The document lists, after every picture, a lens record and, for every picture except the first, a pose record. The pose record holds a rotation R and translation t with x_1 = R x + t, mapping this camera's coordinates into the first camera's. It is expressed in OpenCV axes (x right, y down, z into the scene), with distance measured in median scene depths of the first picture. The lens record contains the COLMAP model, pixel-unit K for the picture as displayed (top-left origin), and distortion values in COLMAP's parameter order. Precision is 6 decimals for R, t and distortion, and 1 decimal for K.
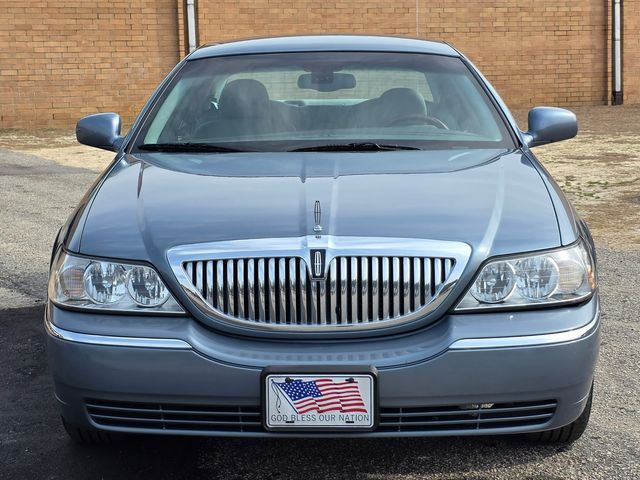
lens RADIAL K [[1160.3, 0, 305.4], [0, 1160.3, 240.0], [0, 0, 1]] dist [0.207847, -0.340922]
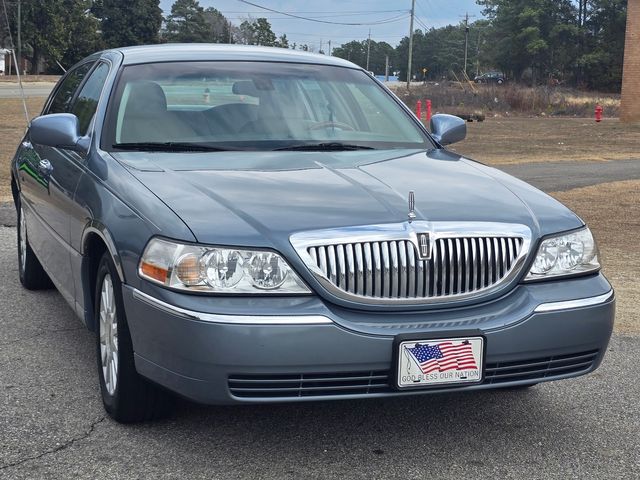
lens RADIAL K [[1034.6, 0, 320.0], [0, 1034.6, 240.0], [0, 0, 1]] dist [0.119061, -0.169671]
pose [[0.938818, -0.025873, 0.343440, -0.454993], [0.024051, 0.999665, 0.009565, 0.003001], [-0.343572, -0.000720, 0.939126, 0.061679]]
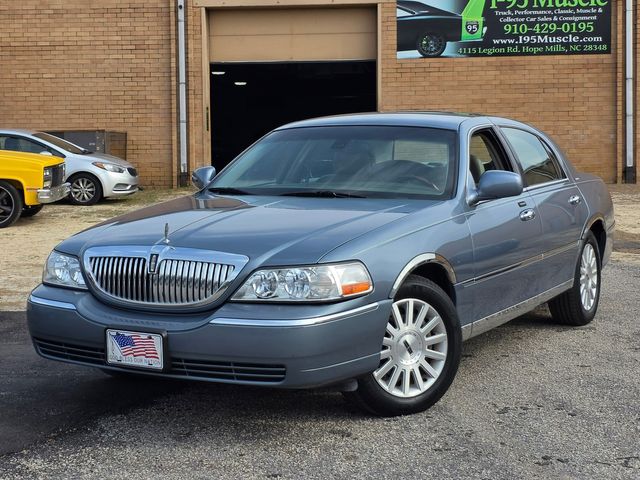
lens RADIAL K [[1034.6, 0, 320.0], [0, 1034.6, 240.0], [0, 0, 1]] dist [0.119061, -0.169671]
pose [[0.902810, 0.053756, -0.426666, 0.823848], [-0.072580, 0.996970, -0.027966, 0.012687], [0.423870, 0.056215, 0.903977, -0.167792]]
